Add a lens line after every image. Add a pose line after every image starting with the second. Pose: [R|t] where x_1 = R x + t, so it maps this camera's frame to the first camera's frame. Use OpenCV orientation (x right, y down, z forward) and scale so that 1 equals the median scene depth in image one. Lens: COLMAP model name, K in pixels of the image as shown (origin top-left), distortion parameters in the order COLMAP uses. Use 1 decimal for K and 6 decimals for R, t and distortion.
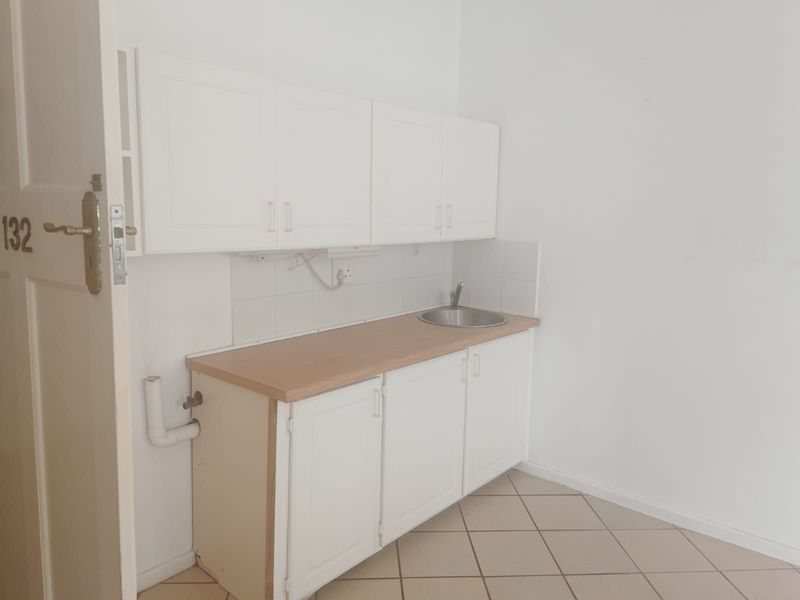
lens RADIAL K [[616.3, 0, 407.8], [0, 616.3, 288.4], [0, 0, 1]] dist [0.092252, -0.091239]
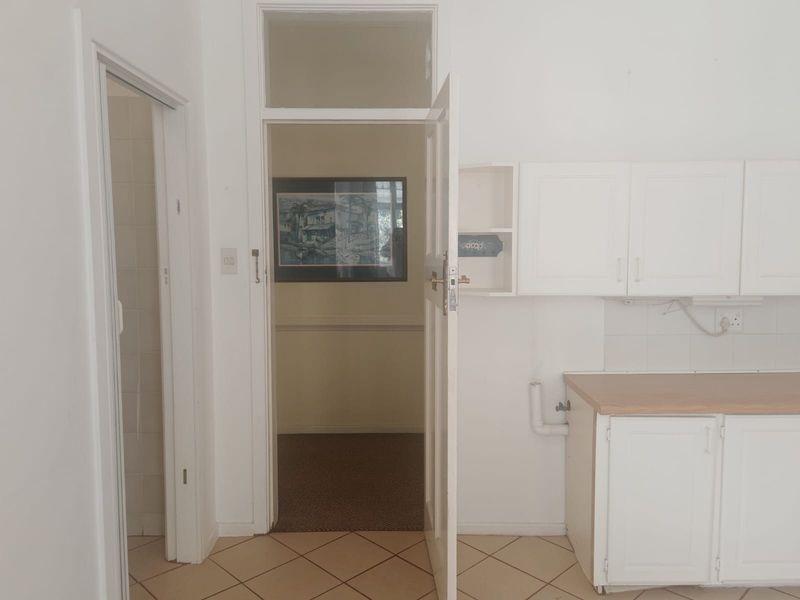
lens RADIAL K [[616.3, 0, 398.3], [0, 616.3, 293.3], [0, 0, 1]] dist [0.092252, -0.091239]
pose [[0.642391, 0.036749, -0.765495, 0.364936], [-0.082896, 0.996321, -0.021734, -0.002337], [0.761881, 0.077418, 0.643074, -0.120555]]
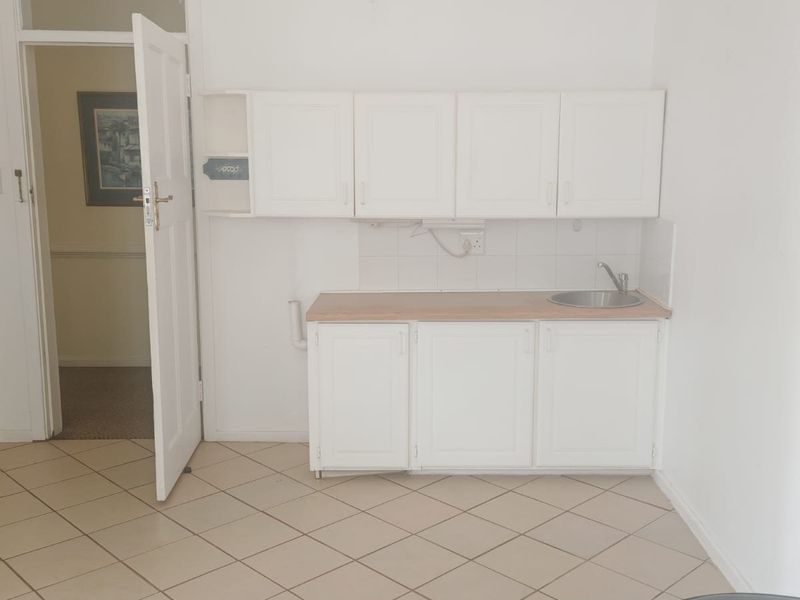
lens RADIAL K [[826.5, 0, 406.2], [0, 826.5, 304.9], [0, 0, 1]] dist [0.063340, 0.000000]
pose [[0.638429, 0.108537, -0.761990, 1.019886], [-0.090427, 0.993728, 0.065781, -0.001872], [0.764350, 0.026908, 0.644239, -0.055431]]
